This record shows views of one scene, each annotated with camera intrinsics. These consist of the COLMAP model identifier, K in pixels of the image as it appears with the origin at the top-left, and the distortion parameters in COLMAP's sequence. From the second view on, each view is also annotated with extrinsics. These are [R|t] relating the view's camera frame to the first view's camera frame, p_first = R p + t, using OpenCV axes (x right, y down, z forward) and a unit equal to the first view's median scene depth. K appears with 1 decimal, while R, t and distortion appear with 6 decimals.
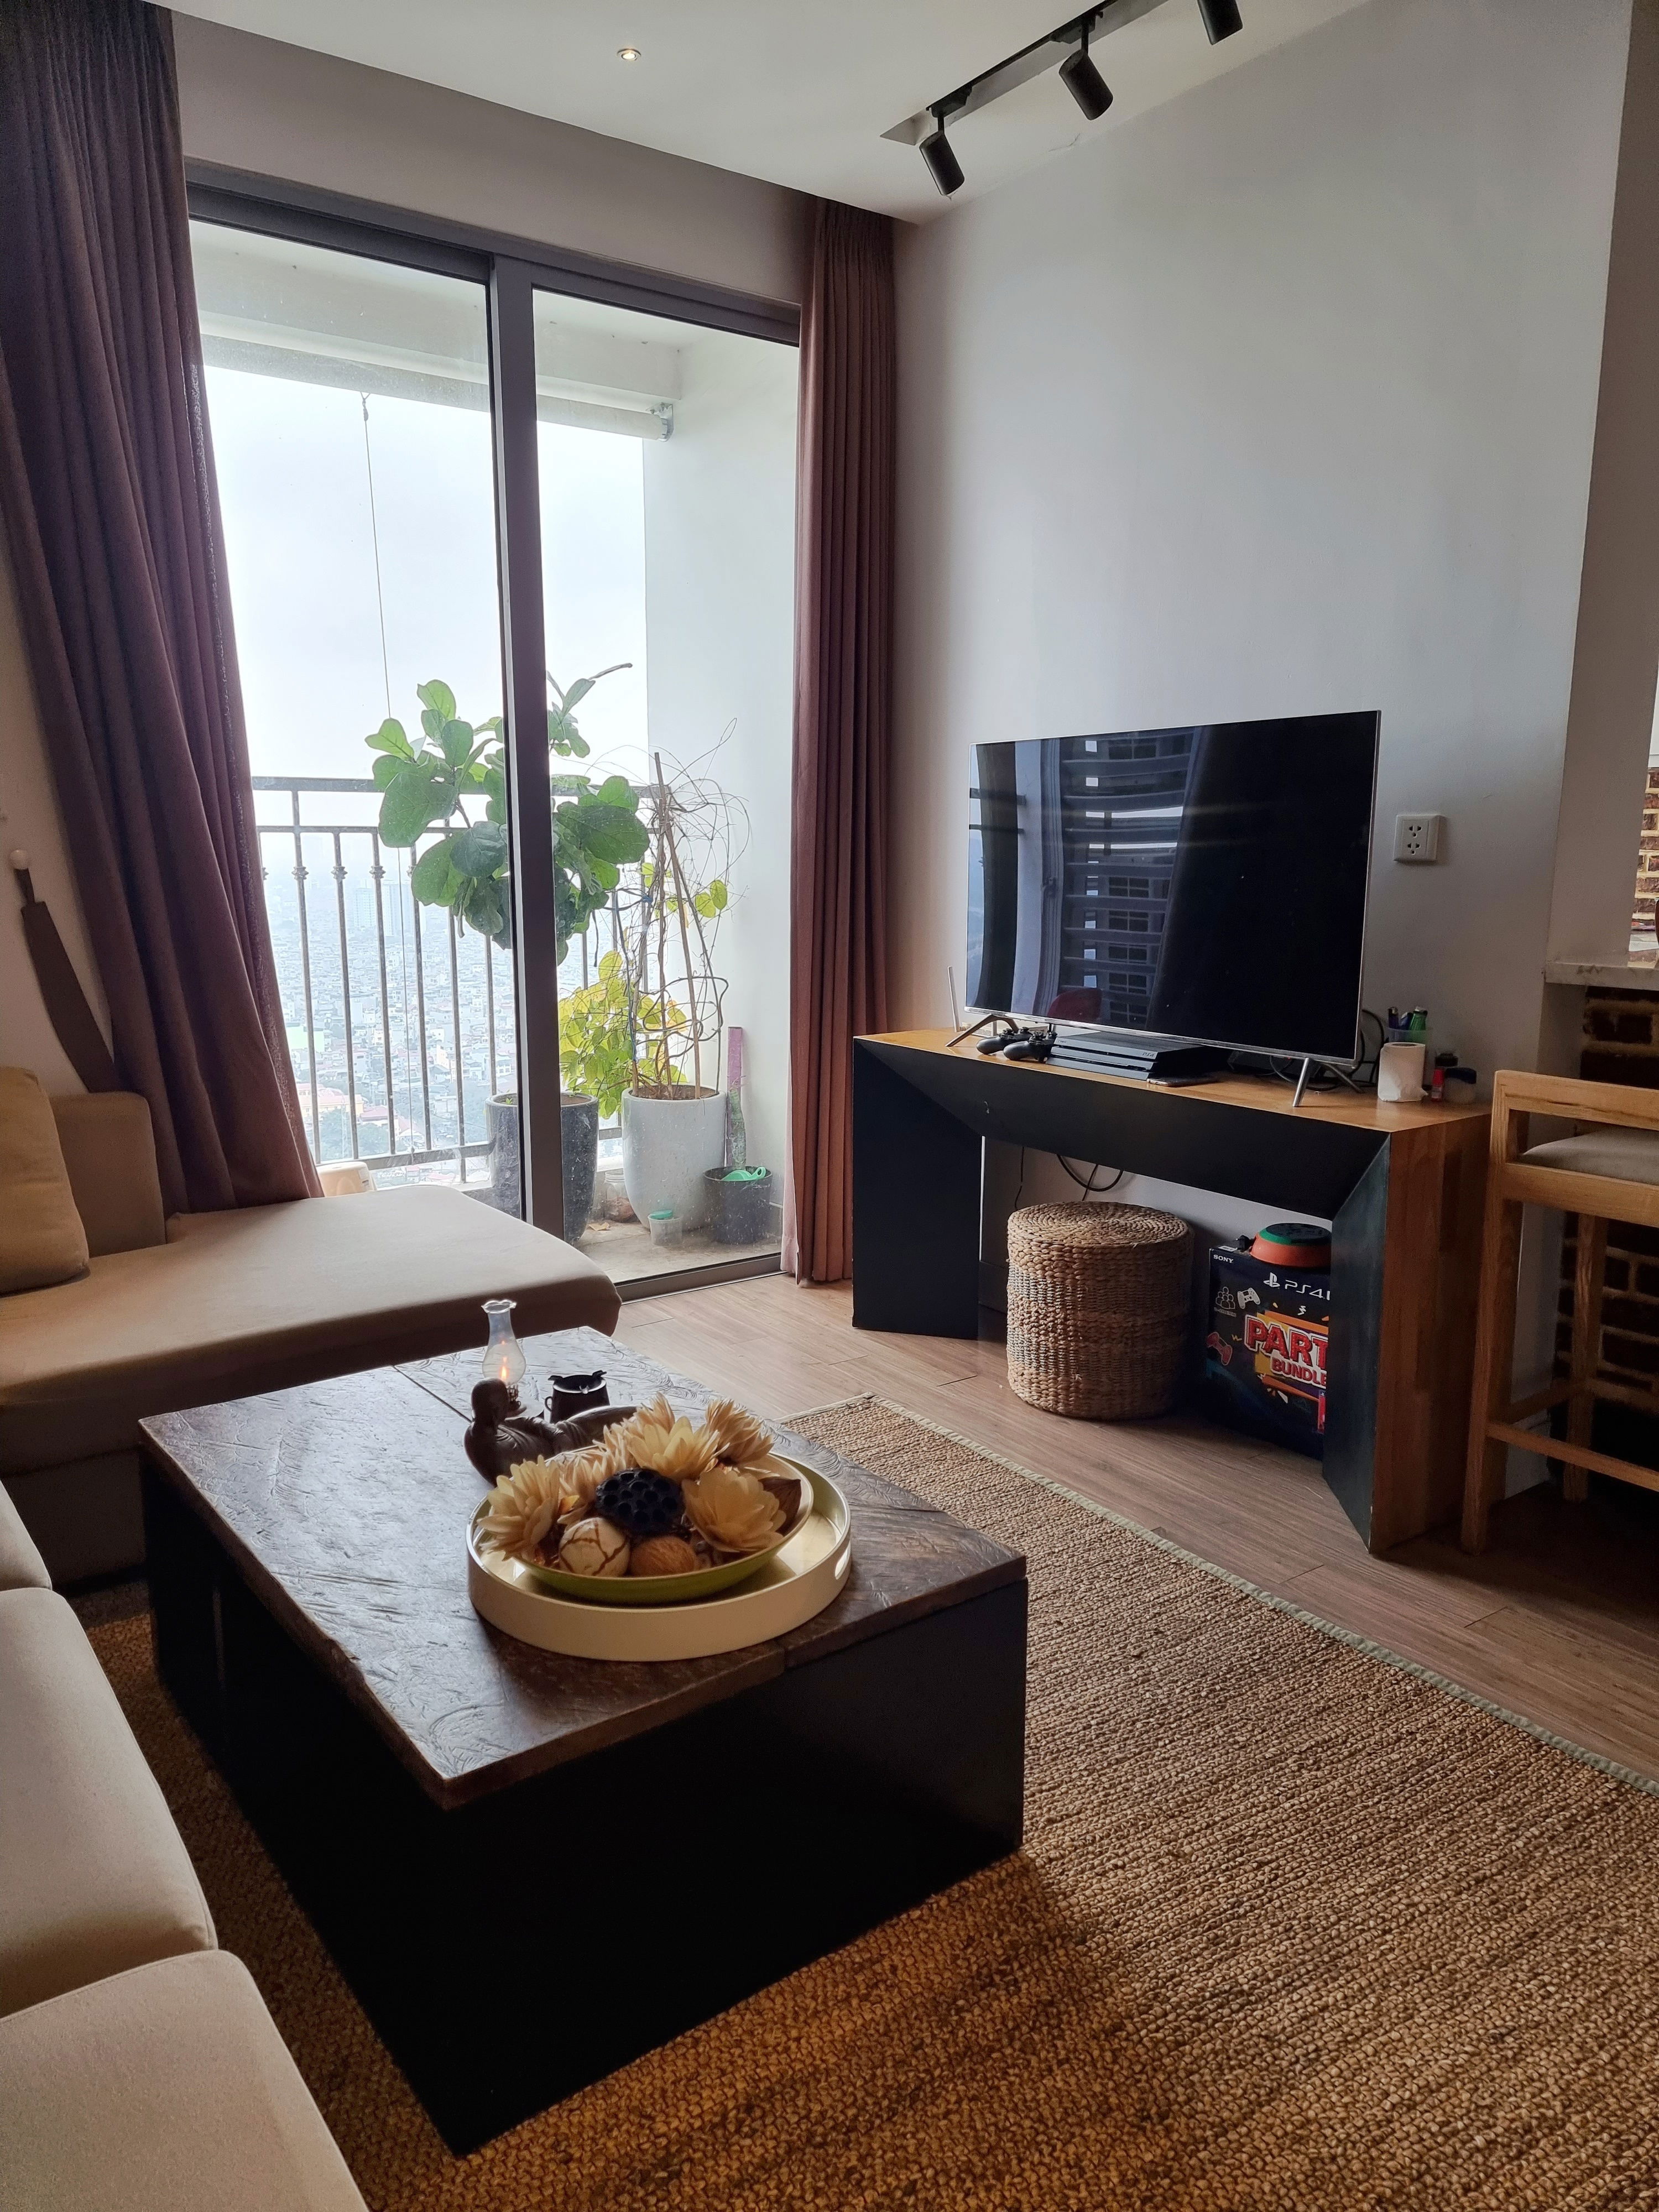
lens RADIAL K [[1519.8, 0, 798.5], [0, 1519.8, 1138.8], [0, 0, 1]] dist [0.080367, -0.067558]
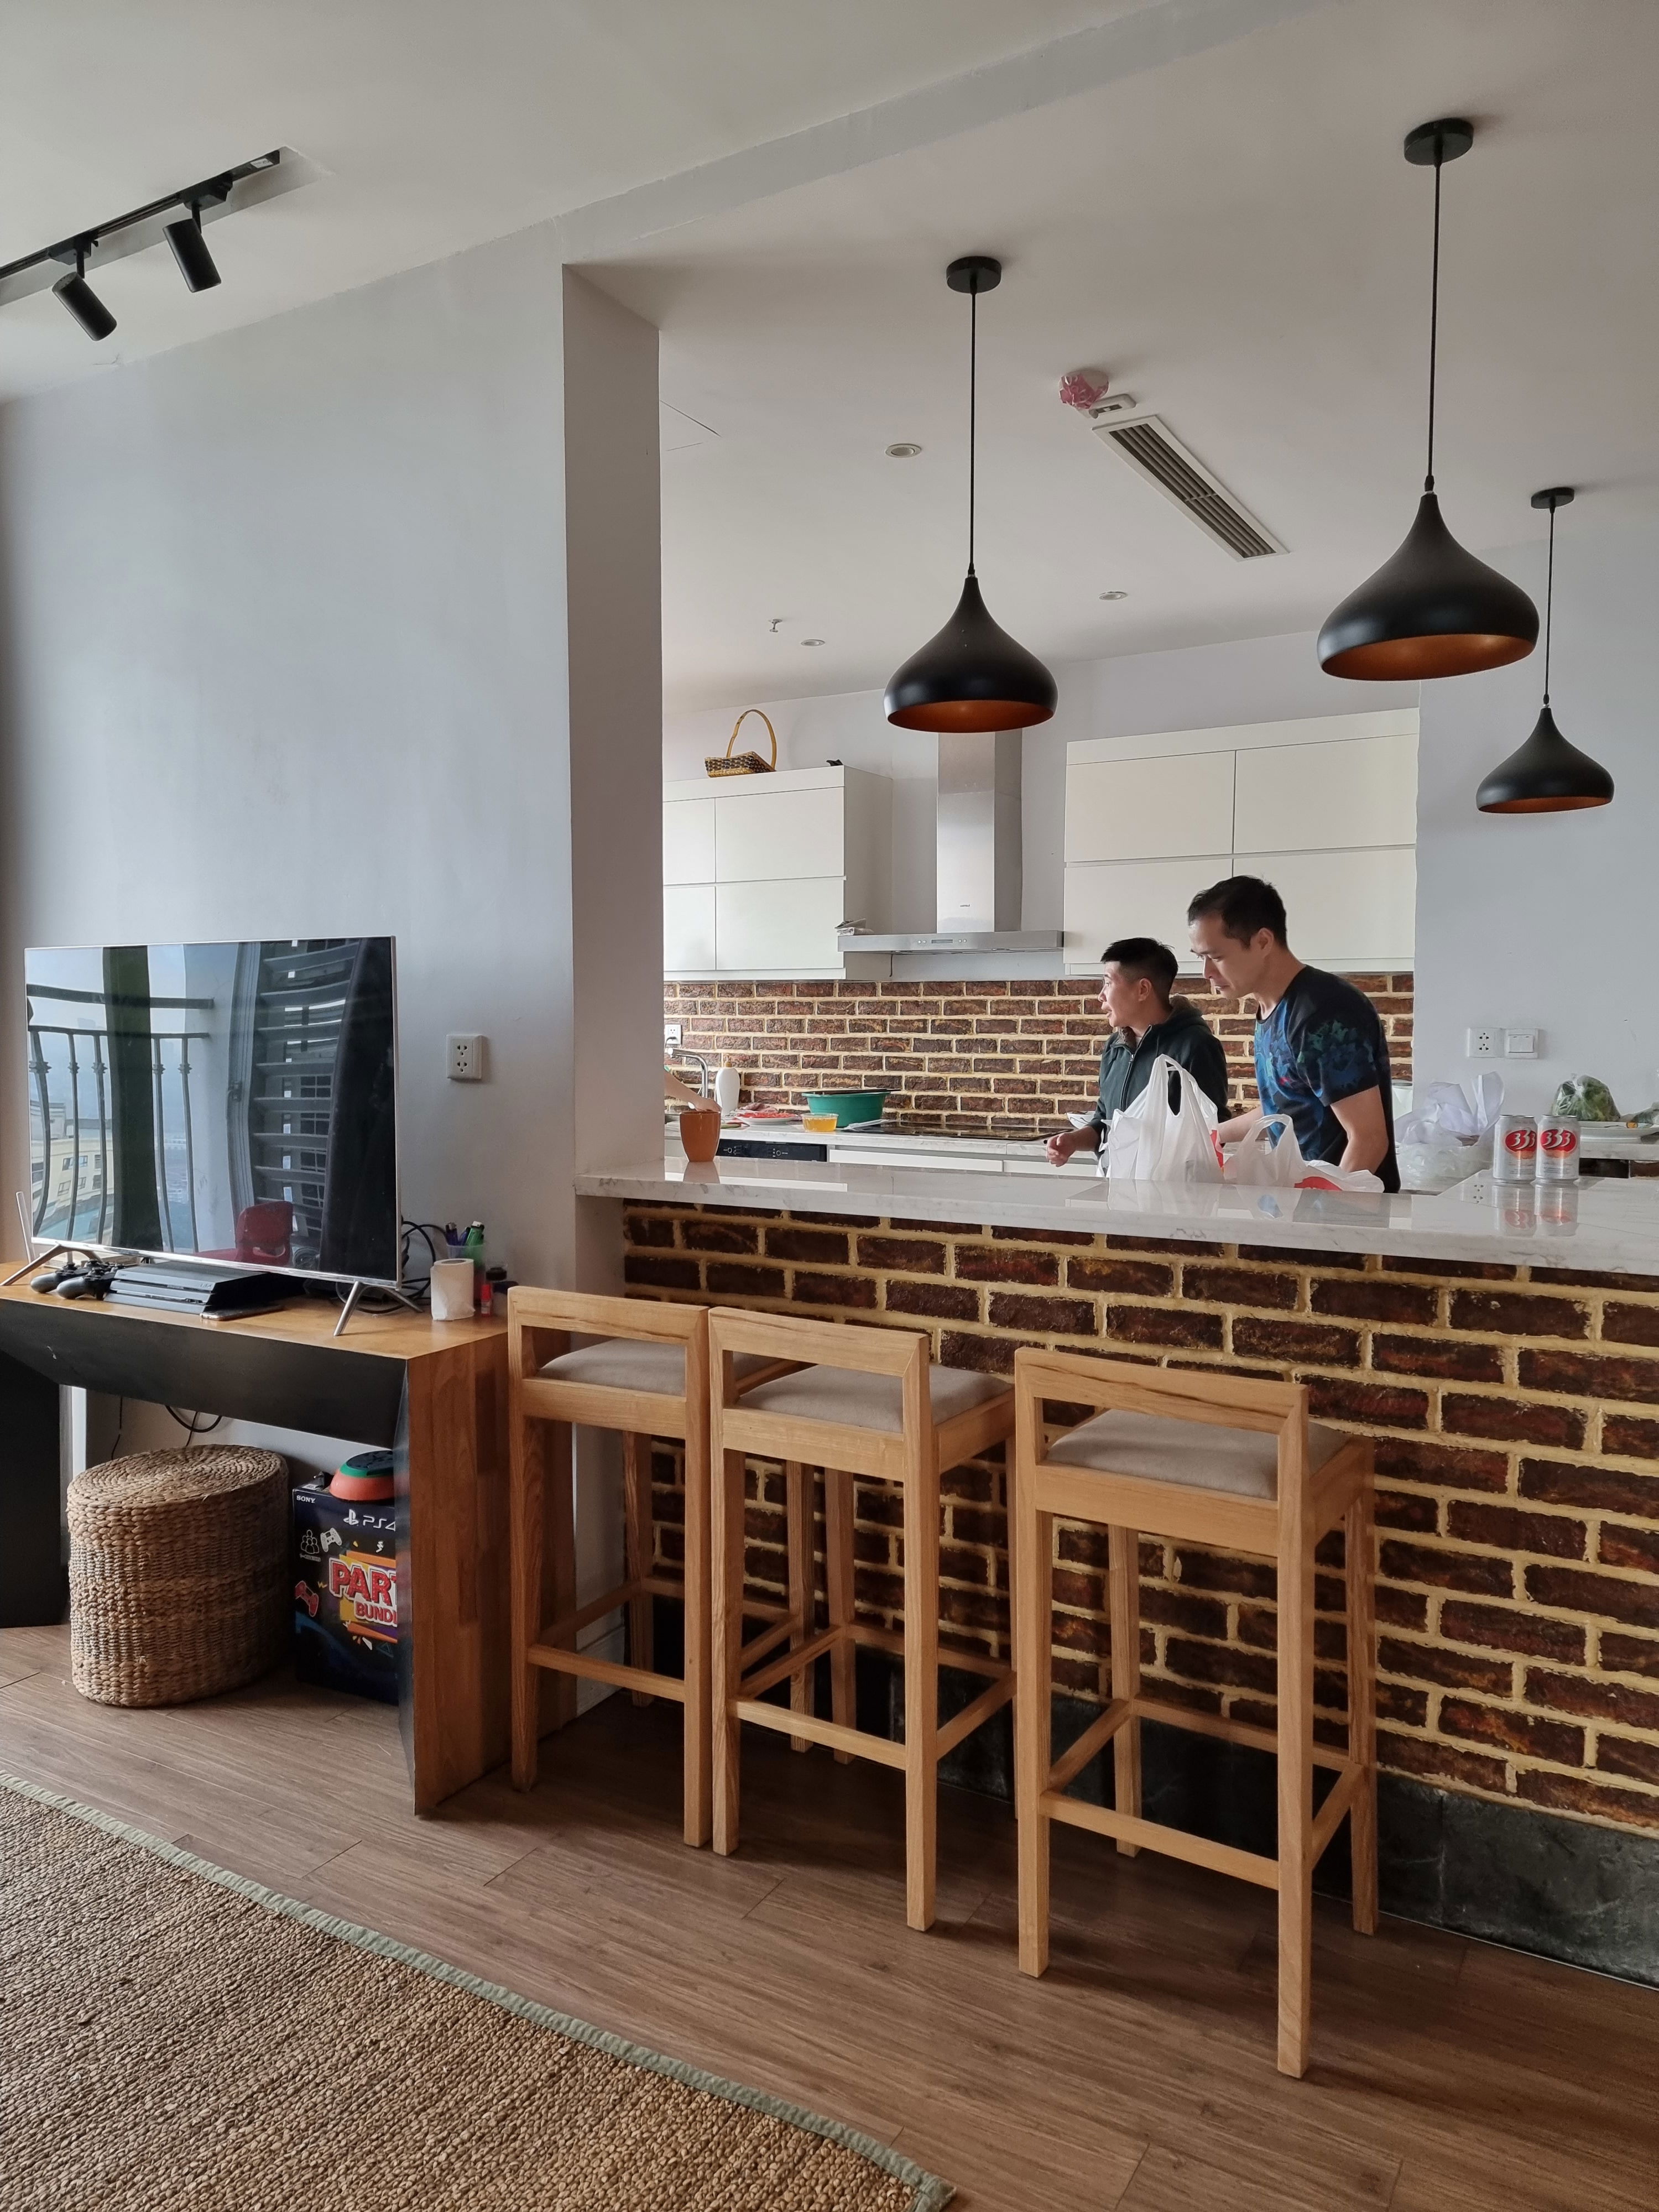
lens RADIAL K [[1519.8, 0, 813.1], [0, 1519.8, 1115.3], [0, 0, 1]] dist [0.080367, -0.067558]
pose [[0.912438, -0.028973, 0.408187, 0.192052], [0.082657, 0.989979, -0.114496, -0.021029], [-0.400779, 0.138210, 0.905690, -0.004694]]
